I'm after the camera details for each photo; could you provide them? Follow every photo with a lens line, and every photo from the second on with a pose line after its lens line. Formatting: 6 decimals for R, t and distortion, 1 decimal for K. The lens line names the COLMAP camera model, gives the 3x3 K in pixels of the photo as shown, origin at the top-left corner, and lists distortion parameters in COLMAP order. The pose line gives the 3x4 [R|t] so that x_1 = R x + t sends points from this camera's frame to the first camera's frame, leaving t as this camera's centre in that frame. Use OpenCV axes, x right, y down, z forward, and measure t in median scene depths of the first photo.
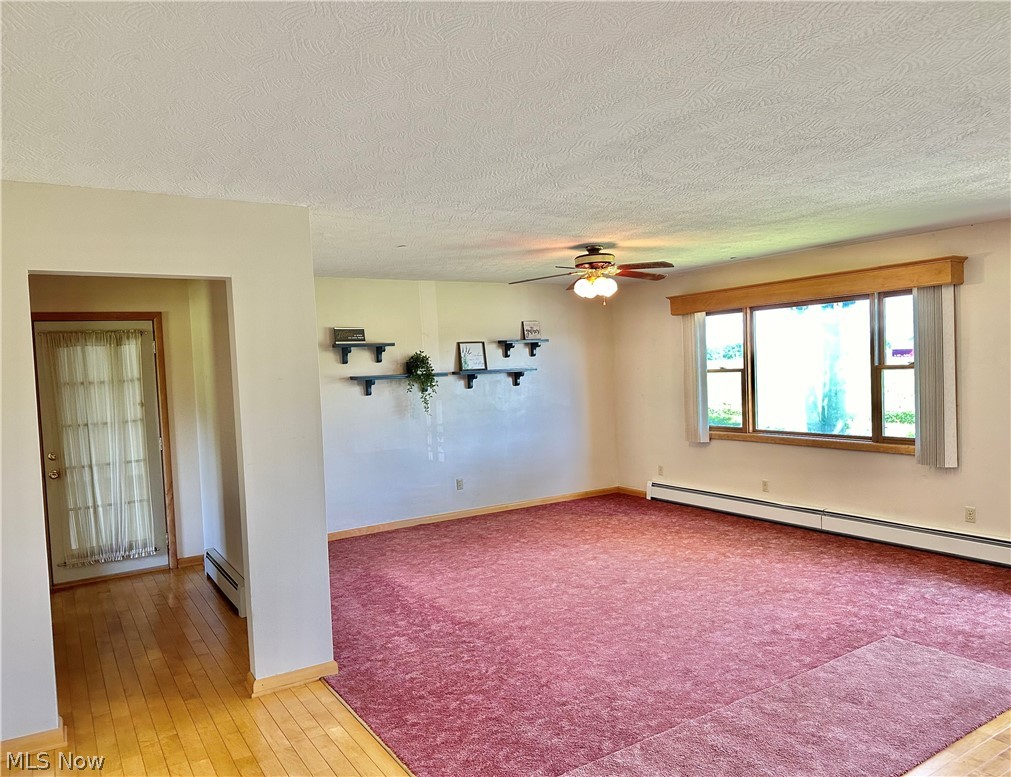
lens RADIAL K [[741.3, 0, 525.0], [0, 741.3, 397.2], [0, 0, 1]] dist [0.088590, -0.157740]
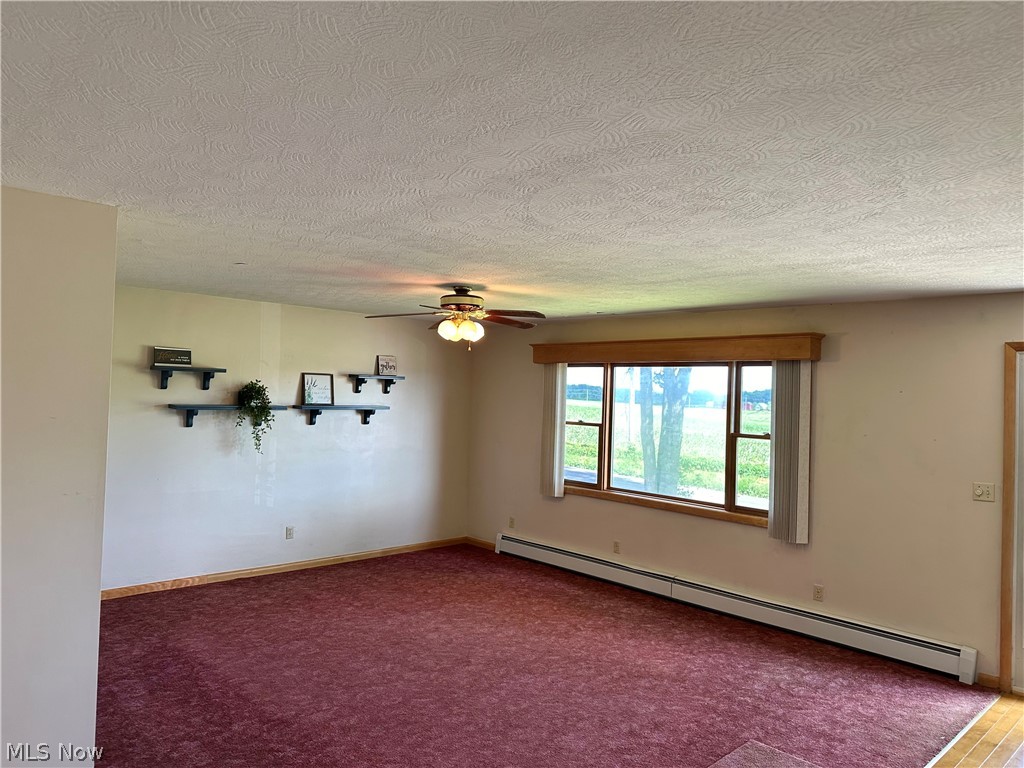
lens RADIAL K [[722.8, 0, 512.0], [0, 722.8, 384.0], [0, 0, 1]] dist [0.115462, -0.204640]
pose [[0.980259, 0.078514, 0.181459, -0.000495], [-0.068048, 0.995678, -0.063210, -0.030026], [-0.185637, 0.049614, 0.981365, 0.111729]]
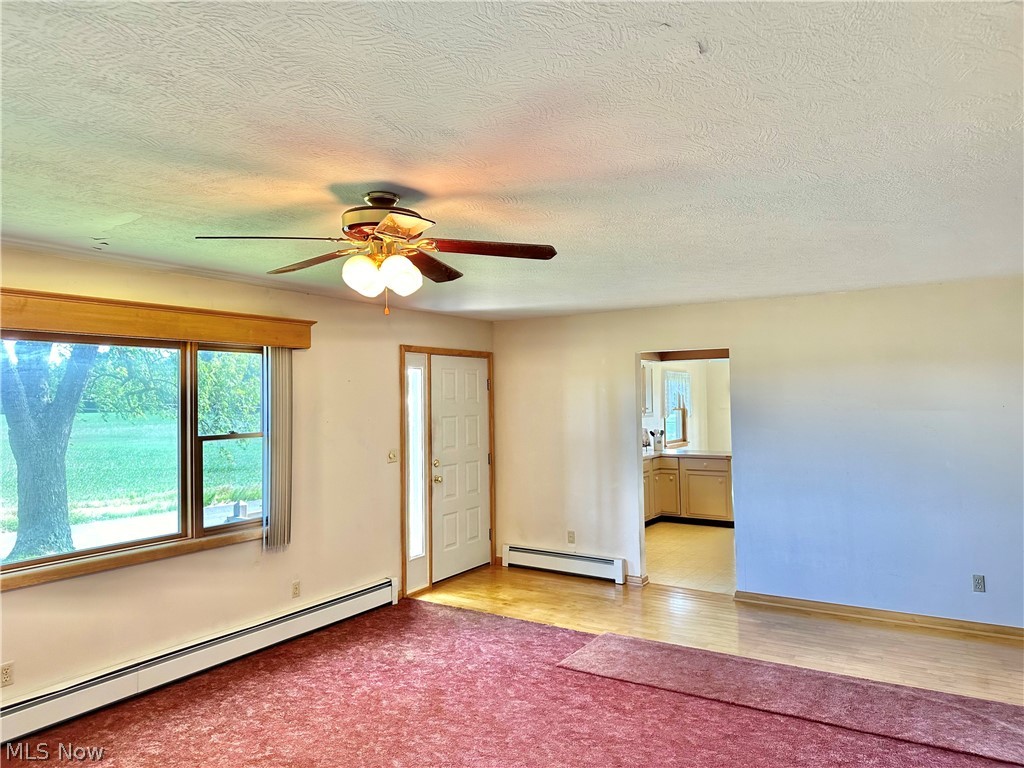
lens RADIAL K [[711.7, 0, 529.8], [0, 711.7, 380.5], [0, 0, 1]] dist [0.052663, -0.074066]
pose [[-0.417420, 0.065583, 0.906344, -0.378149], [0.070075, 0.996745, -0.039851, -0.051158], [-0.906008, 0.046877, -0.420658, 1.111205]]
